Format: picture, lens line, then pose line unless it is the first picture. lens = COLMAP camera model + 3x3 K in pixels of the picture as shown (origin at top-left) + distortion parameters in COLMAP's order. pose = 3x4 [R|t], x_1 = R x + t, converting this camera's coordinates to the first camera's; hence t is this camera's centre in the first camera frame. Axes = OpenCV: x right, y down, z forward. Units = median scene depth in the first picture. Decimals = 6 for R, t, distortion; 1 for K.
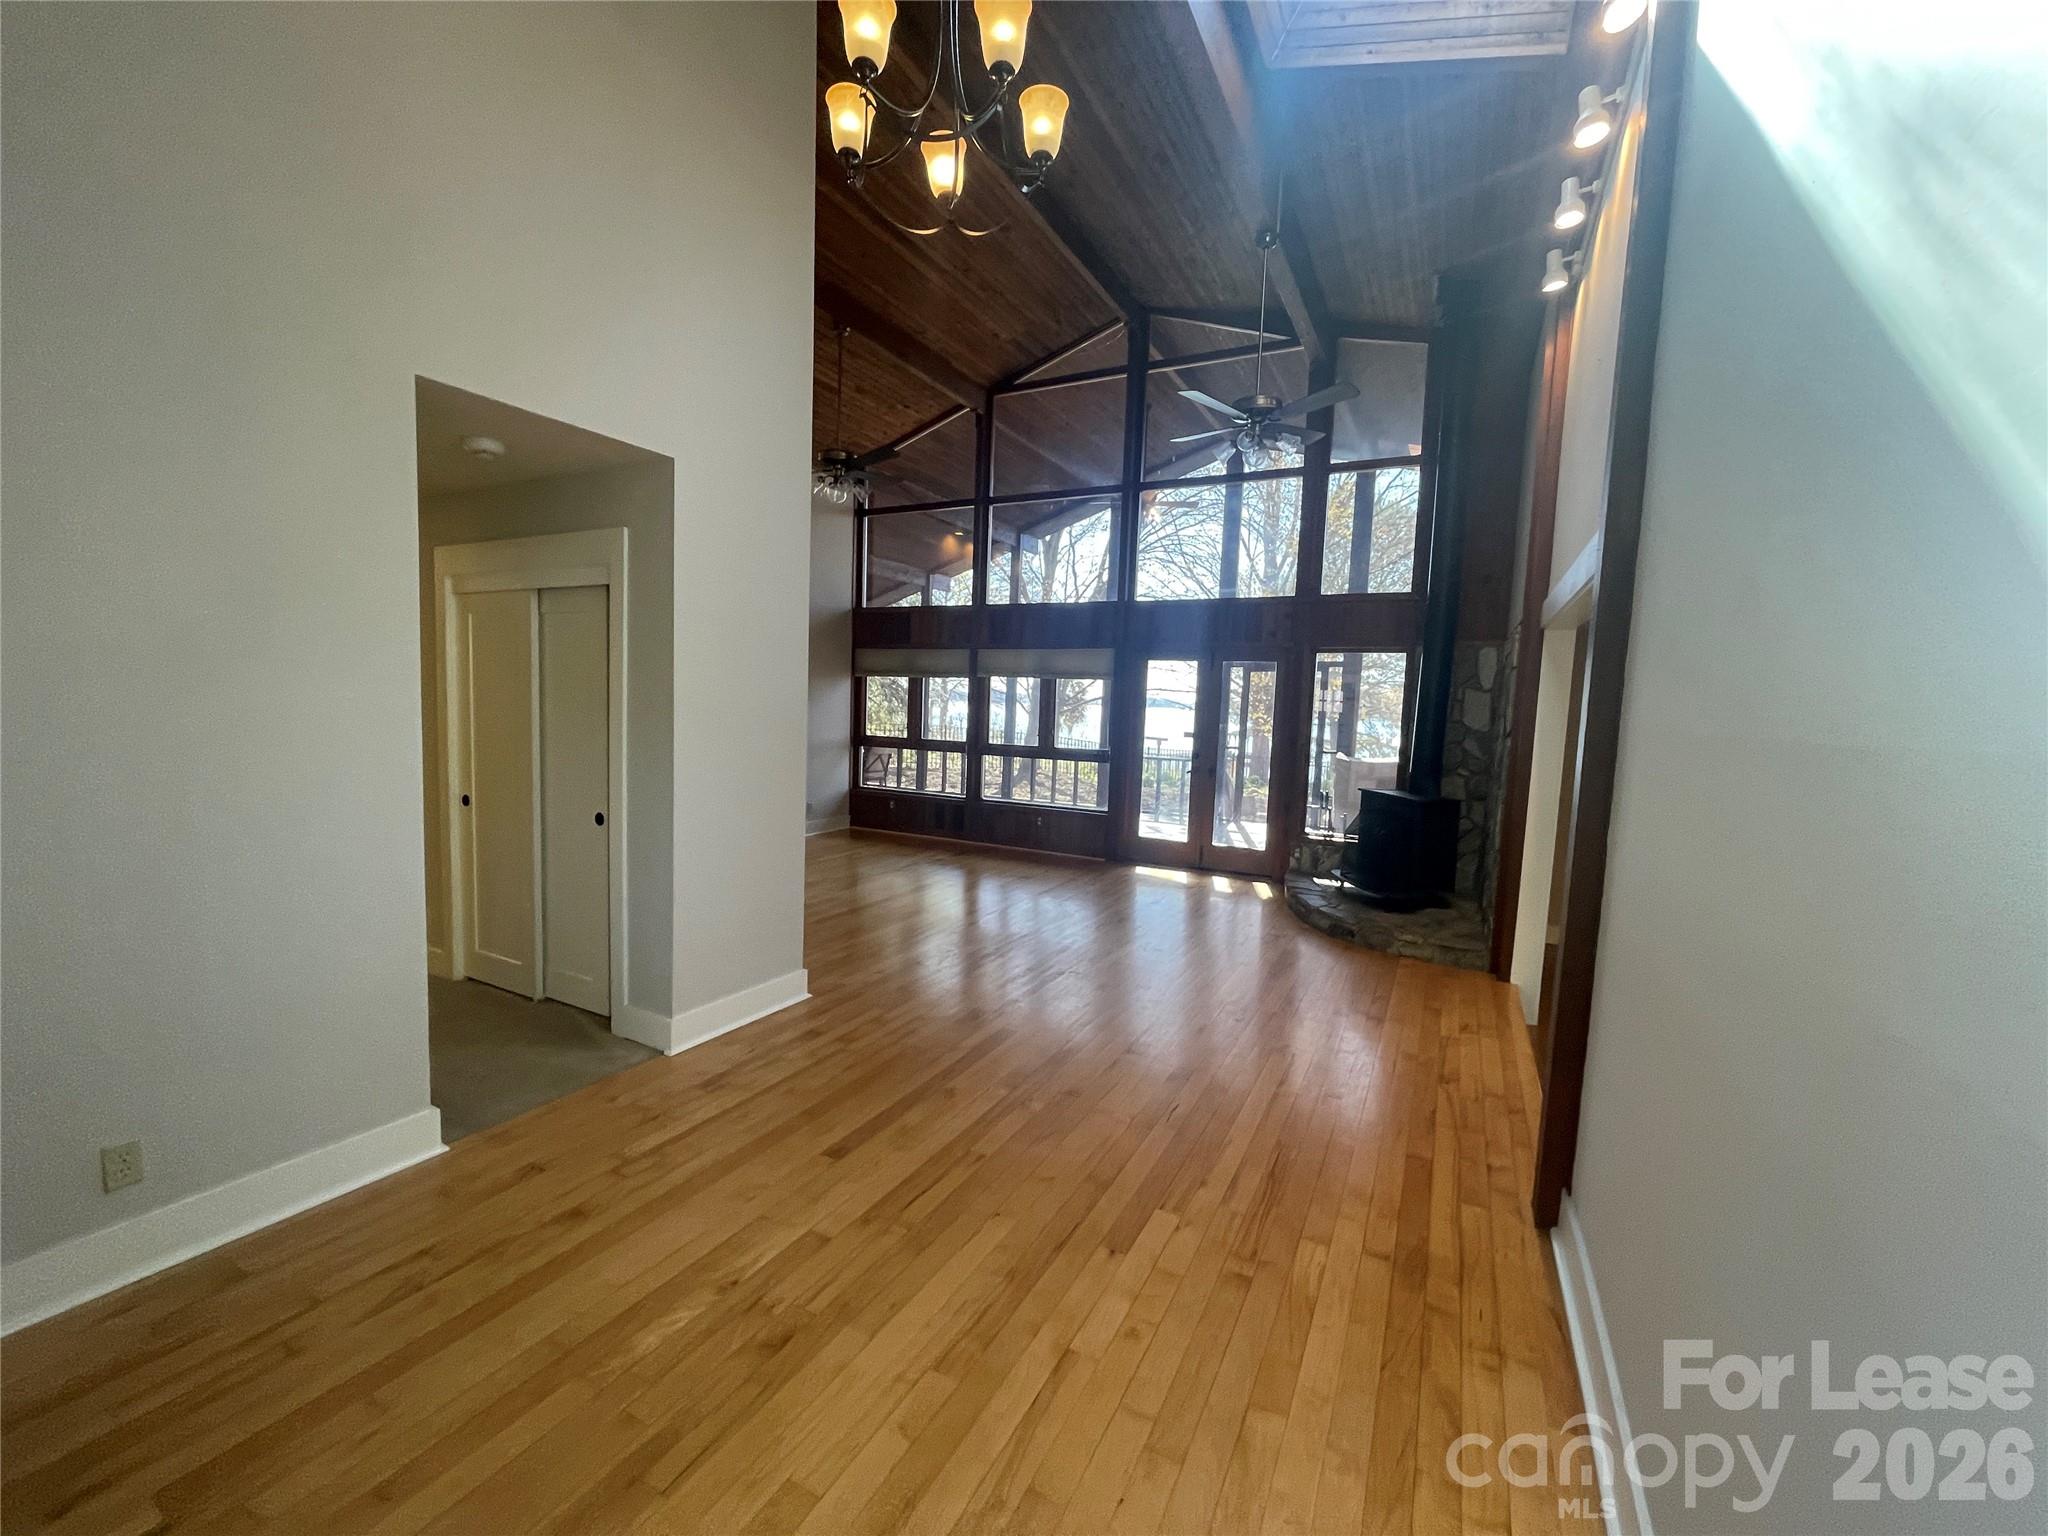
lens RADIAL K [[824.0, 0, 1027.9], [0, 824.0, 767.5], [0, 0, 1]] dist [-0.010816, -0.000174]
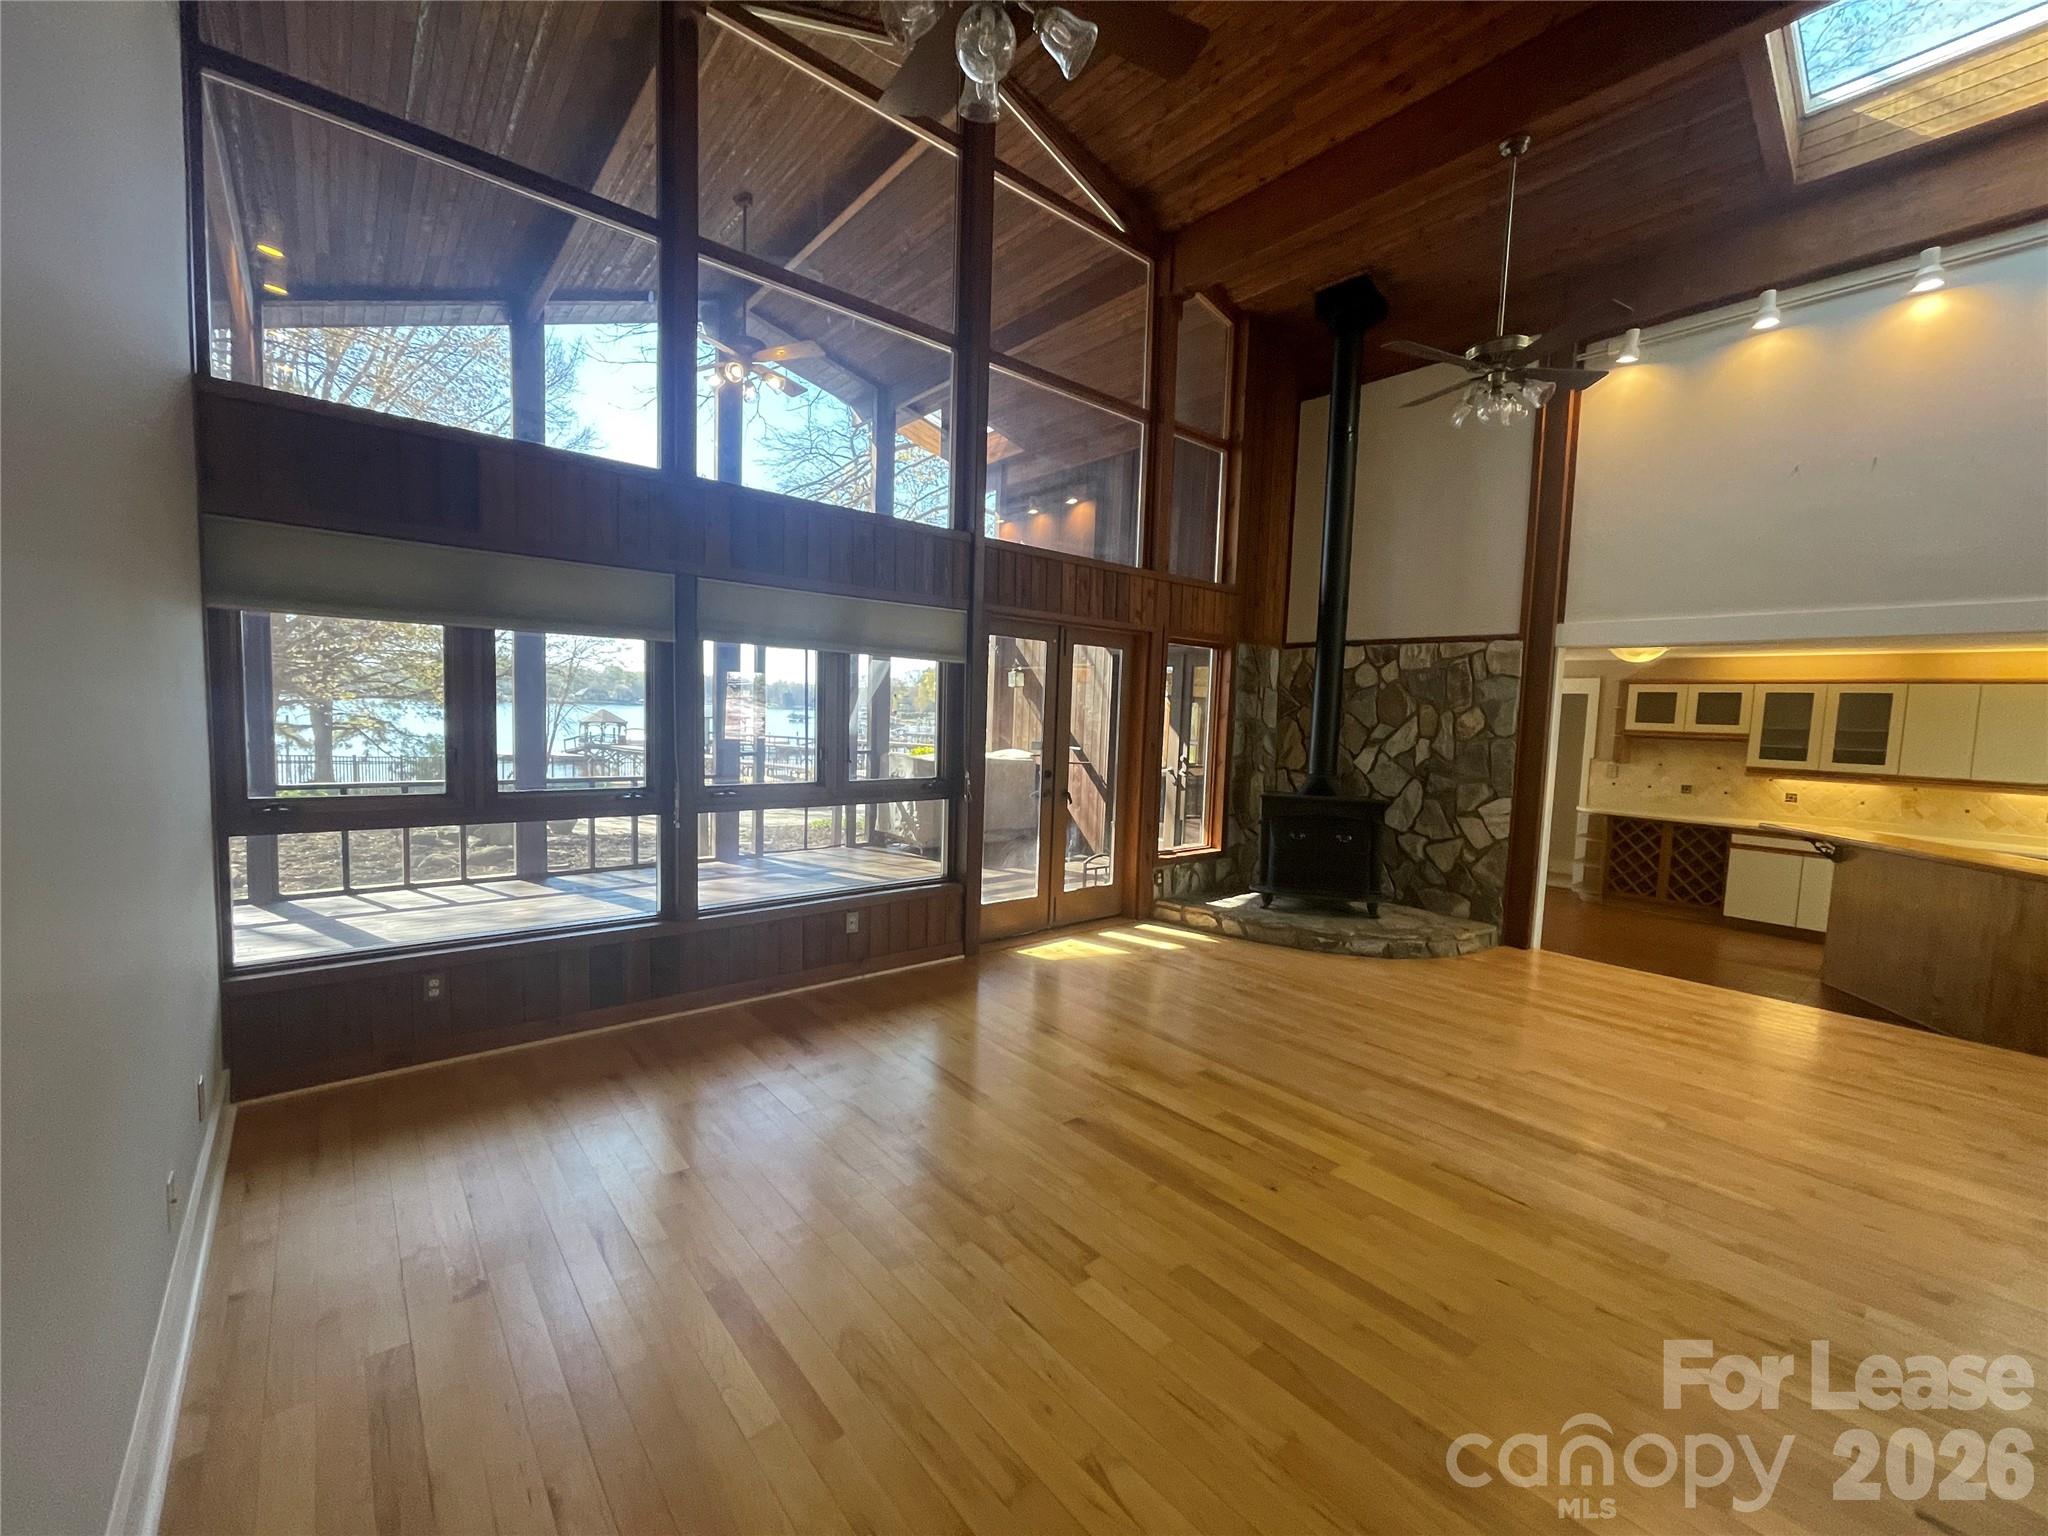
lens RADIAL K [[824.0, 0, 1026.0], [0, 824.0, 757.4], [0, 0, 1]] dist [-0.010816, -0.000174]
pose [[0.367355, -0.078658, 0.926749, -0.418842], [0.053577, 0.996553, 0.063345, -0.066677], [-0.928536, 0.026382, 0.370303, 0.691477]]
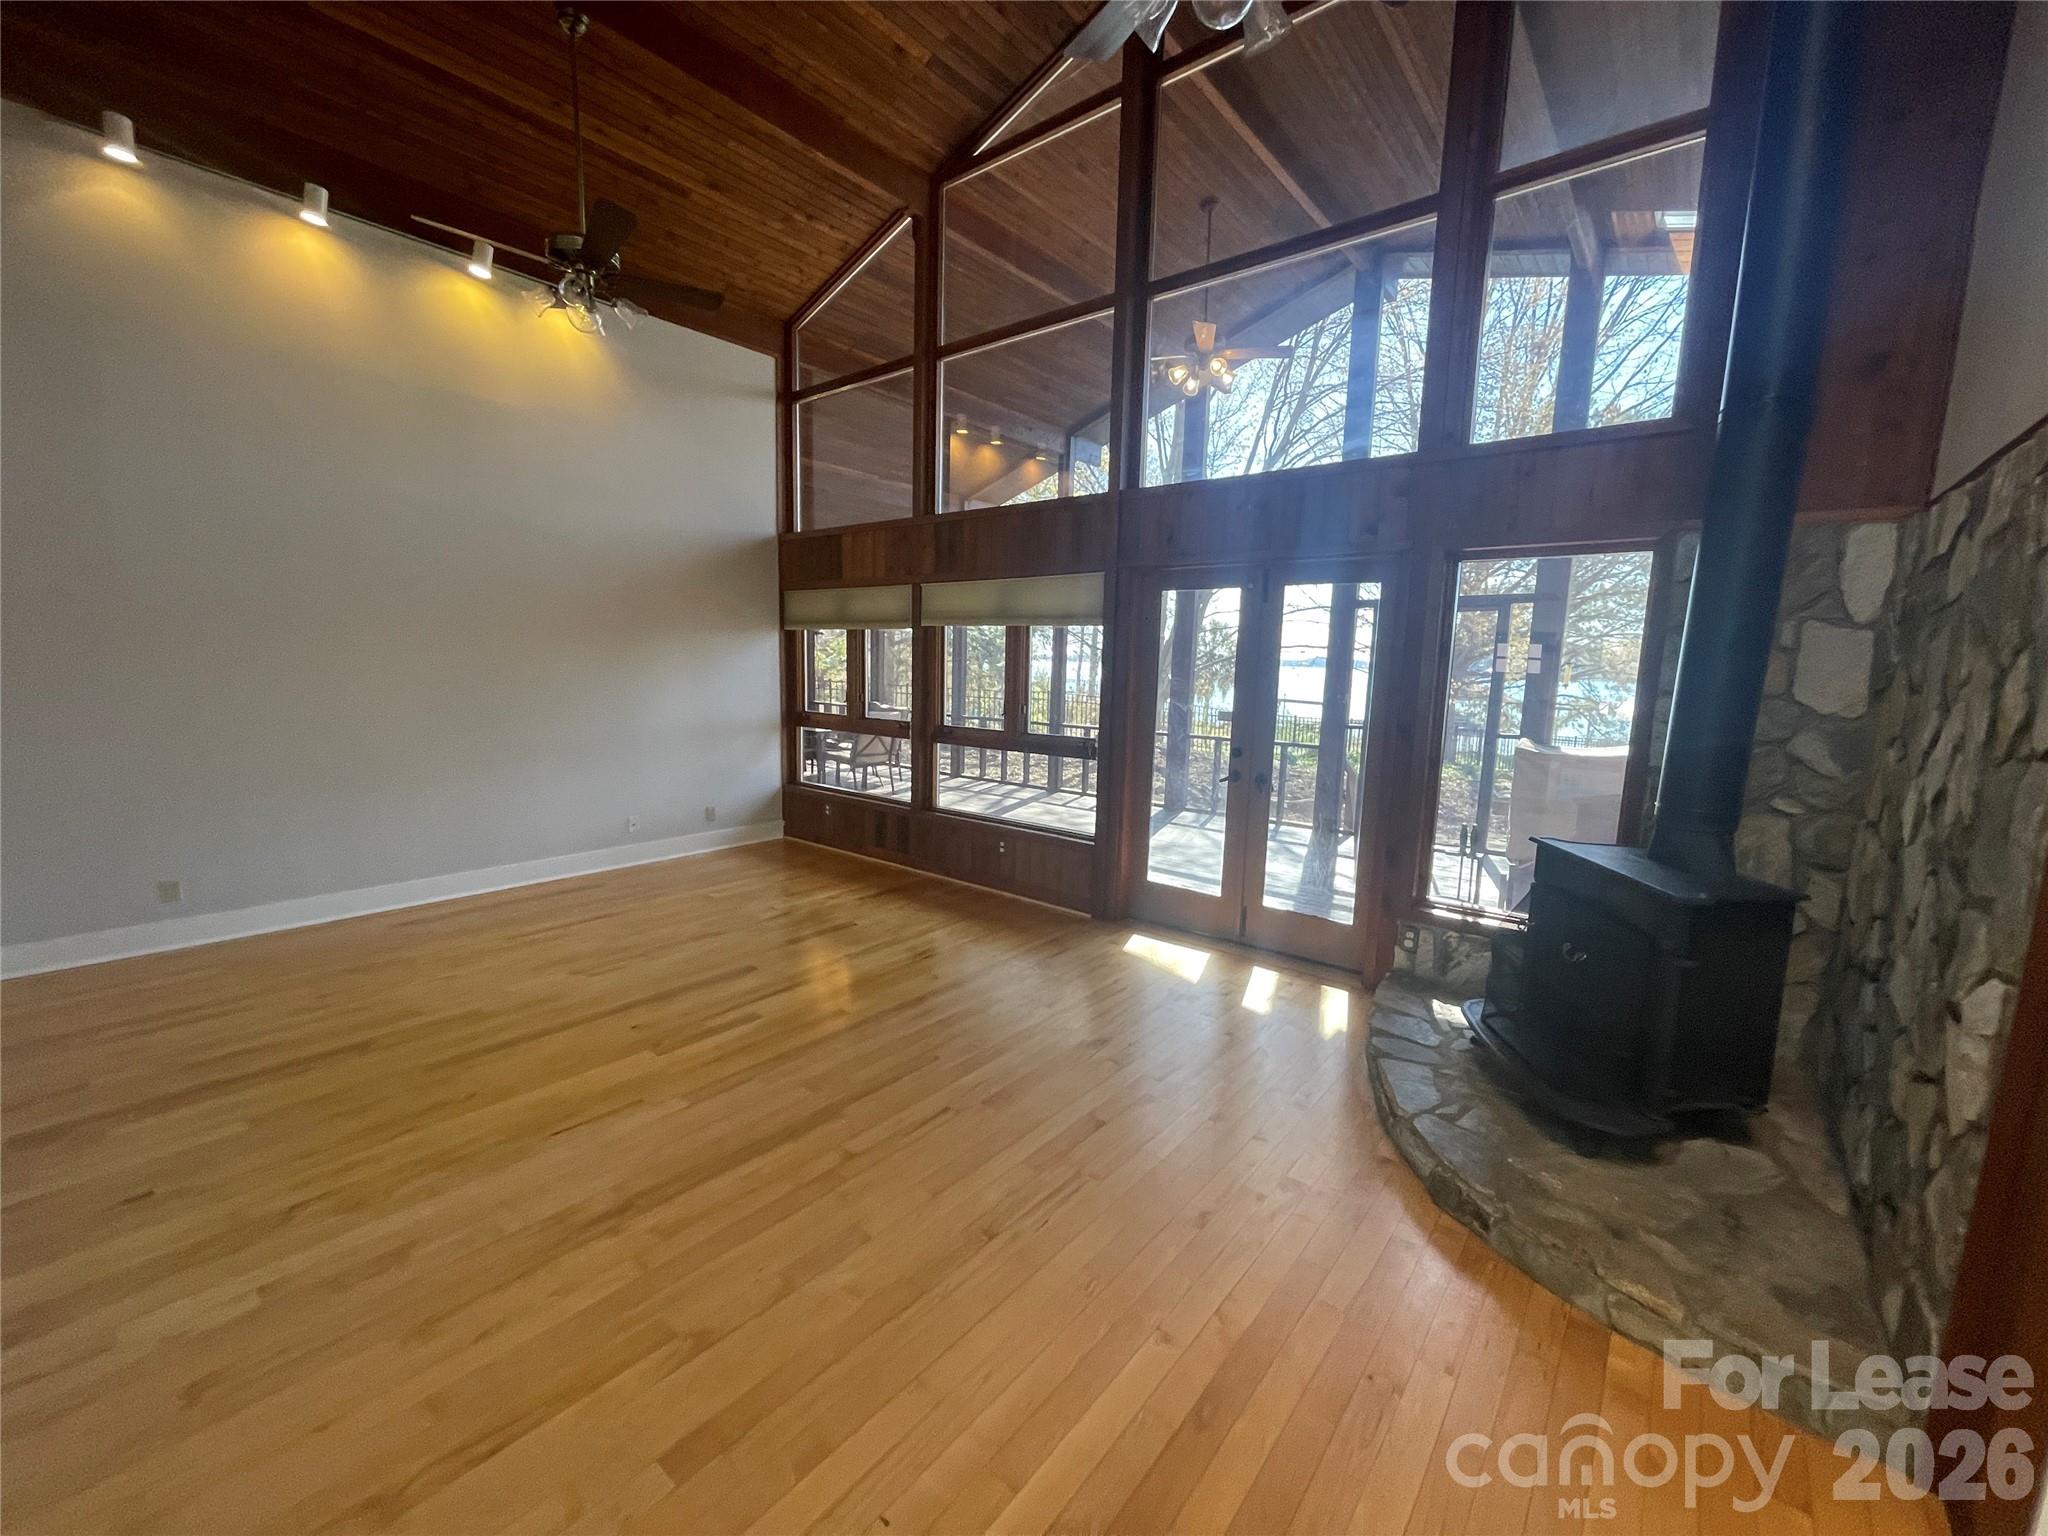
lens RADIAL K [[824.0, 0, 1023.5], [0, 824.0, 771.1], [0, 0, 1]] dist [-0.010816, -0.000174]
pose [[0.978040, 0.016054, -0.207797, 0.163714], [-0.005877, 0.998757, 0.049501, -0.026515], [0.208333, -0.047193, 0.976919, 0.368134]]
